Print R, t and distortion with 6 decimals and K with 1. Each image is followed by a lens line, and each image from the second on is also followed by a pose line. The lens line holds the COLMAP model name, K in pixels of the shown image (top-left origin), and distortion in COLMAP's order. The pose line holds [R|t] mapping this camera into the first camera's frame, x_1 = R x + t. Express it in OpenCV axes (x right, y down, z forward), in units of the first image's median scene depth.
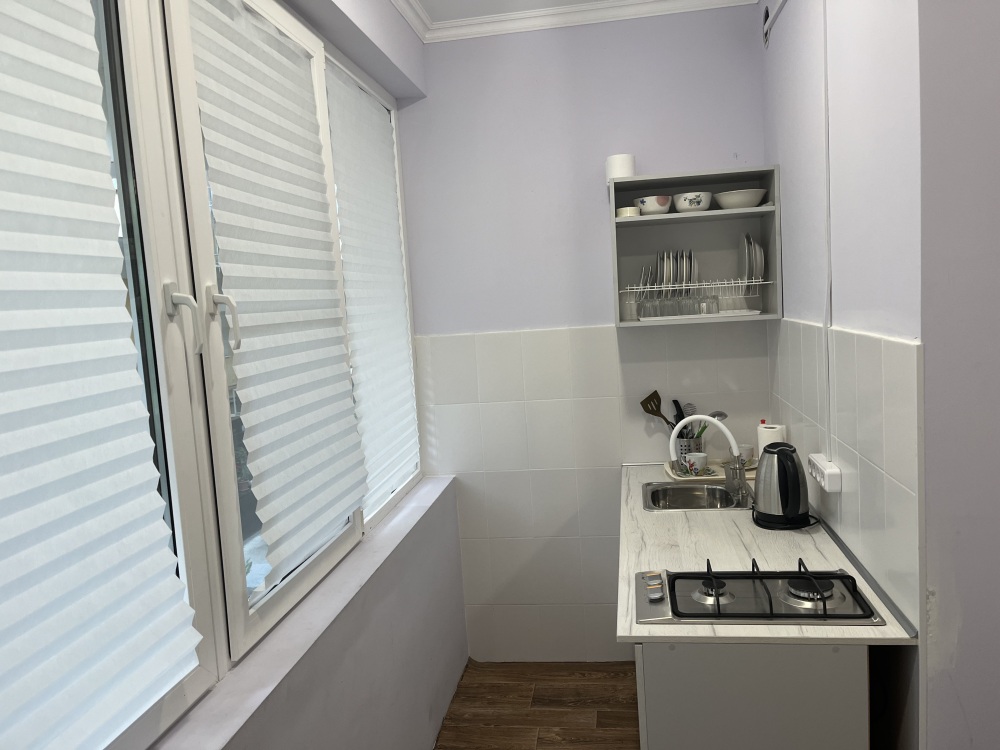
lens RADIAL K [[759.1, 0, 514.2], [0, 759.1, 373.5], [0, 0, 1]] dist [0.042946, -0.005060]
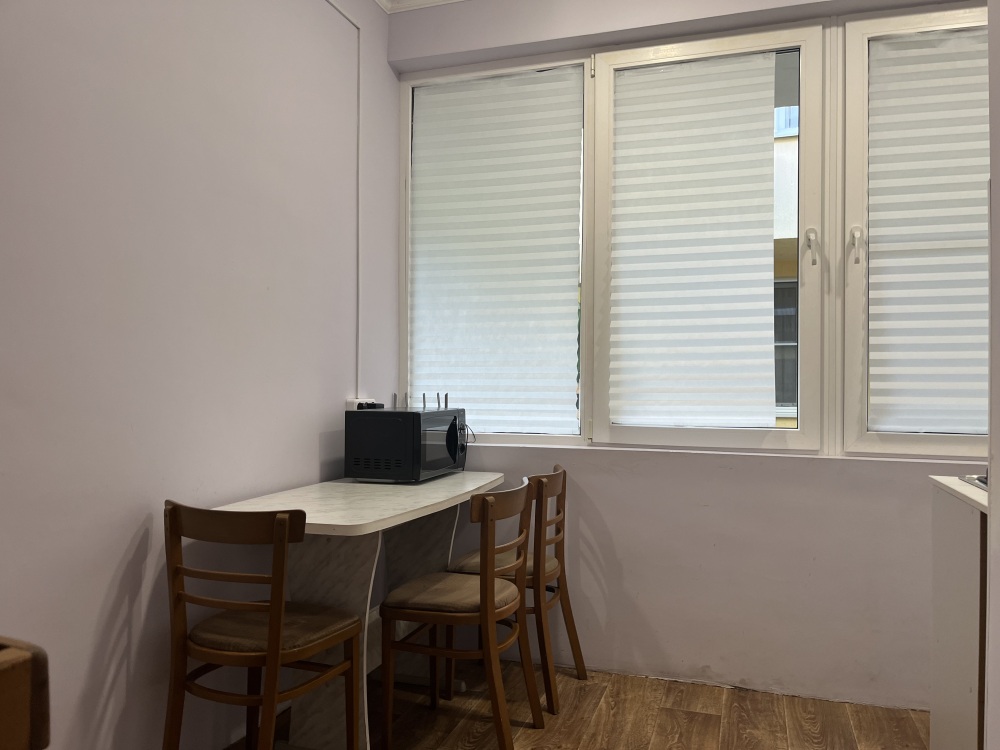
lens RADIAL K [[759.1, 0, 514.2], [0, 759.1, 373.5], [0, 0, 1]] dist [0.042946, -0.005060]
pose [[-0.163495, 0.053073, -0.985116, 0.803671], [-0.090447, 0.993540, 0.068537, 0.090347], [0.982389, 0.100306, -0.157638, 0.309776]]
